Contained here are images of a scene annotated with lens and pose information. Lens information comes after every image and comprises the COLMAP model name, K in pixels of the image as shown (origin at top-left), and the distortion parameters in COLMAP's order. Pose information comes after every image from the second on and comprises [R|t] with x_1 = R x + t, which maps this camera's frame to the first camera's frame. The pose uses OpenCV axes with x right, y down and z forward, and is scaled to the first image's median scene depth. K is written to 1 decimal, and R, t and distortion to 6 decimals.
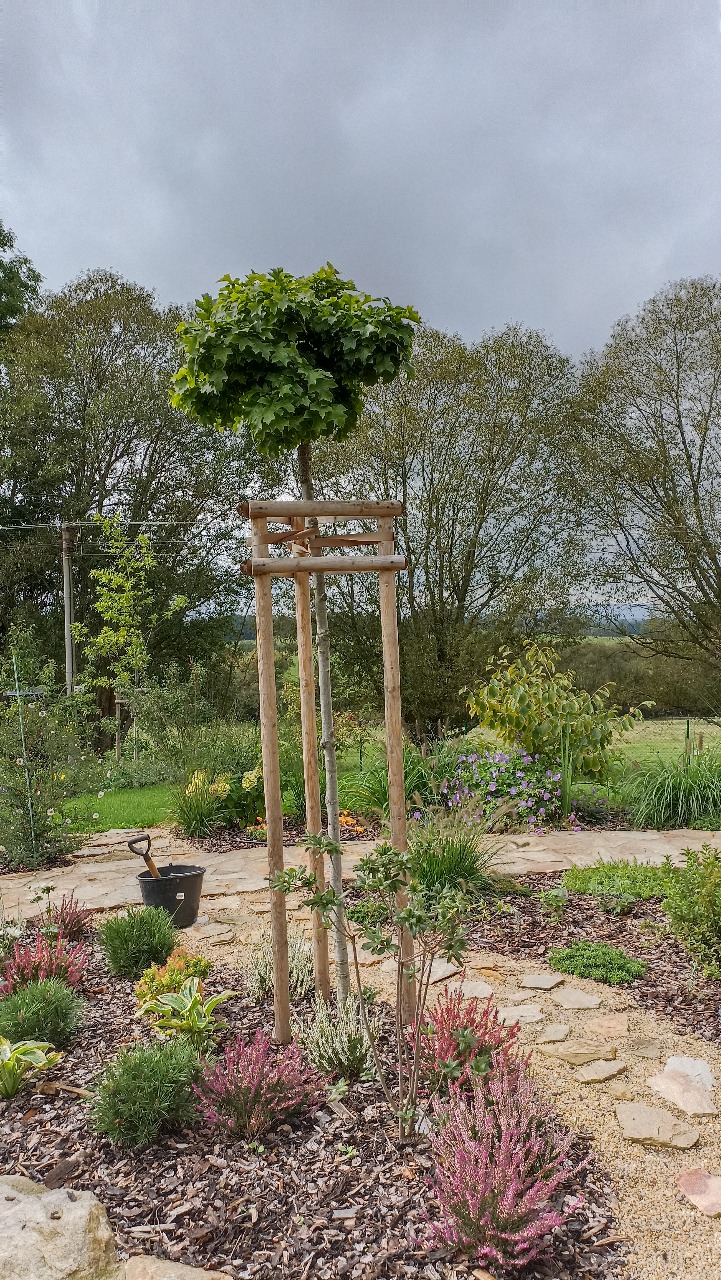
lens RADIAL K [[936.9, 0, 348.4], [0, 936.9, 626.2], [0, 0, 1]] dist [0.098703, -0.116955]
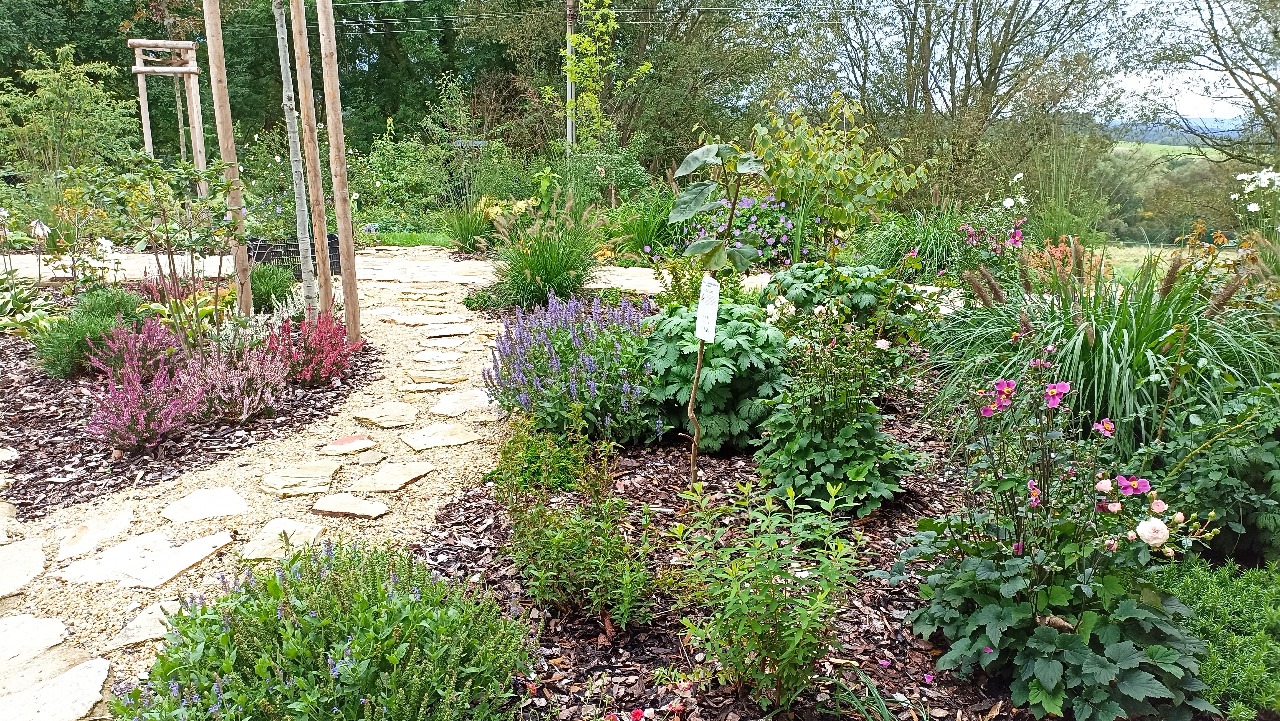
lens RADIAL K [[933.7, 0, 644.4], [0, 933.7, 360.5], [0, 0, 1]] dist [0.057244, -0.050597]
pose [[0.950226, 0.117686, -0.288481, 0.674097], [-0.043385, 0.966876, 0.251531, 0.106307], [0.308527, -0.226495, 0.923856, 0.023391]]
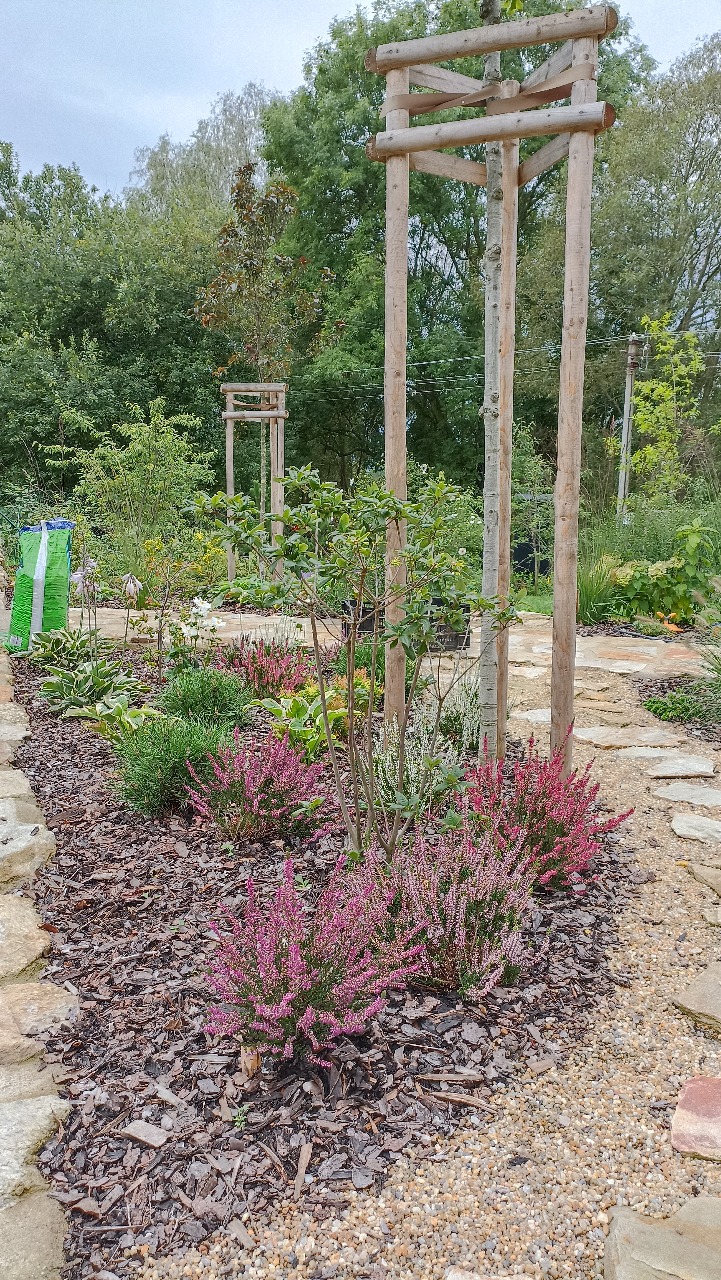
lens RADIAL K [[928.3, 0, 346.2], [0, 928.3, 633.7], [0, 0, 1]] dist [0.044899, -0.002763]
pose [[0.805106, 0.137041, -0.577083, 0.296530], [-0.039345, 0.983139, 0.178575, 0.153017], [0.591825, -0.121067, 0.796923, 0.314309]]
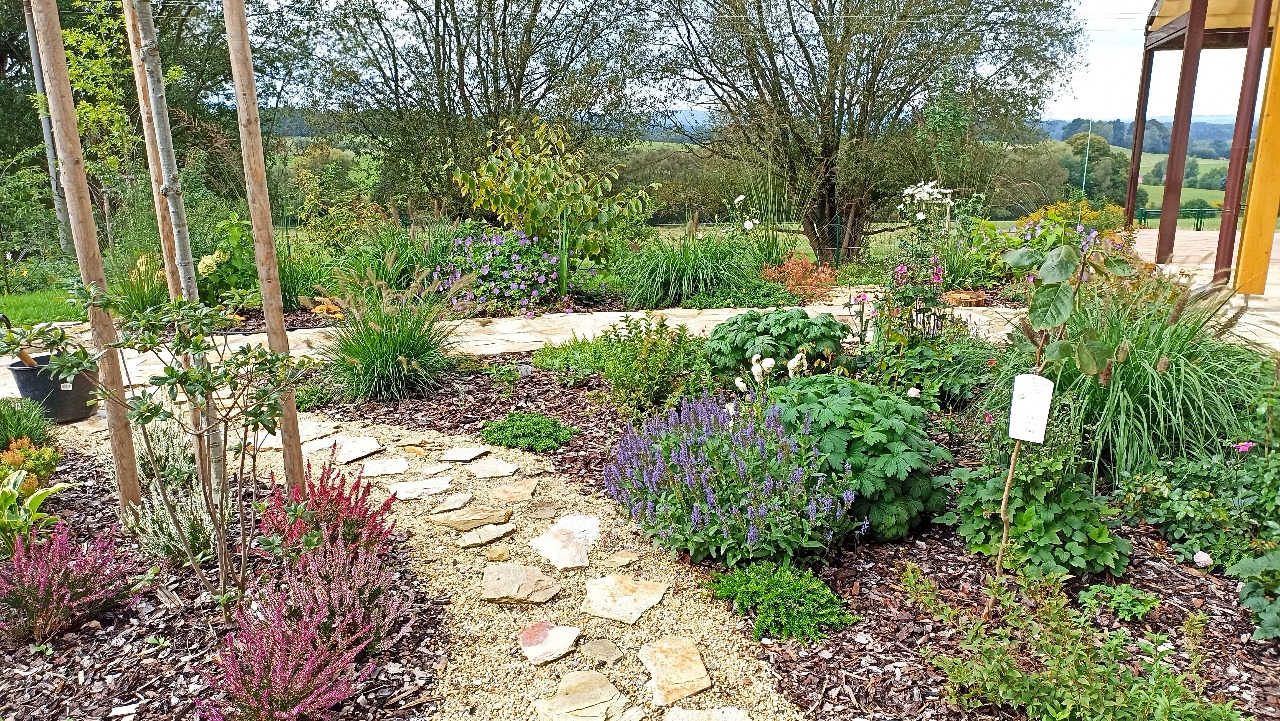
lens RADIAL K [[936.9, 0, 640.0], [0, 936.9, 360.5], [0, 0, 1]] dist [0.098703, -0.116955]
pose [[0.975080, -0.029246, 0.219918, 0.168997], [-0.024092, 0.971452, 0.236012, 0.057602], [-0.220542, -0.235428, 0.946538, 0.095842]]
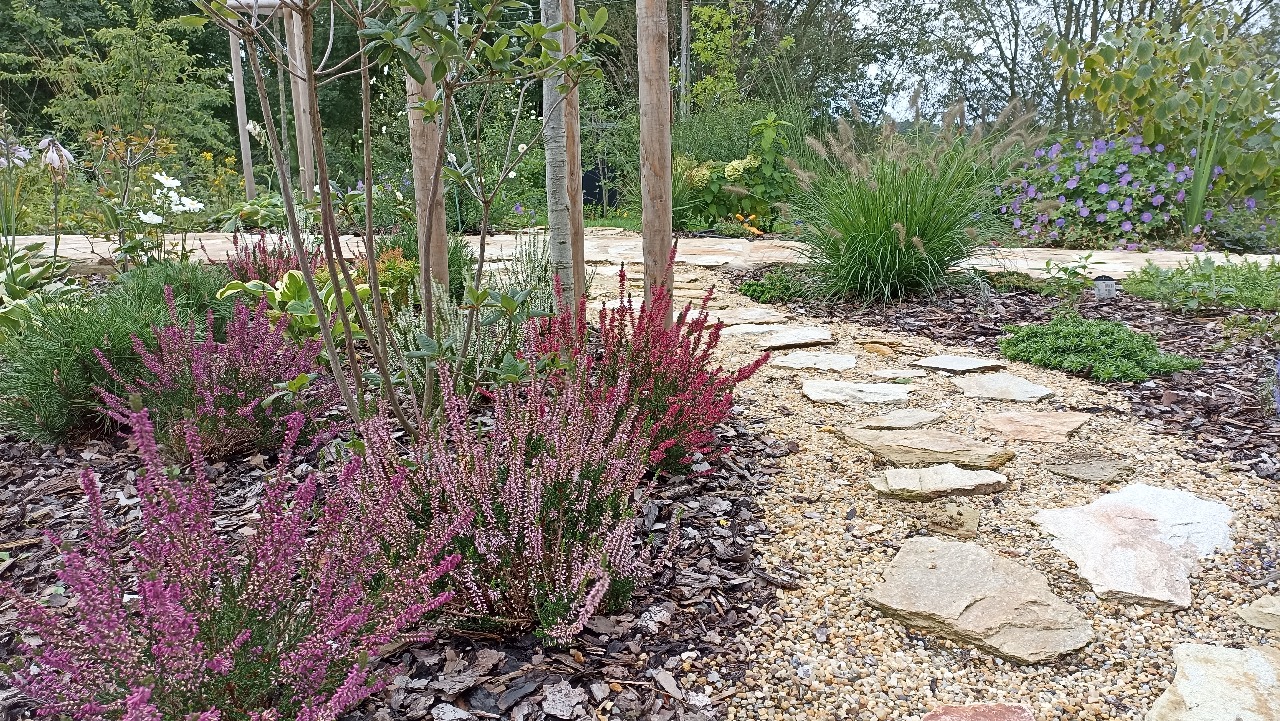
lens RADIAL K [[933.7, 0, 644.4], [0, 933.7, 360.5], [0, 0, 1]] dist [0.057244, -0.050597]
pose [[0.925560, 0.117313, -0.359967, 0.228581], [-0.028939, 0.969923, 0.241686, 0.247498], [0.377494, -0.213278, 0.901117, 0.453524]]
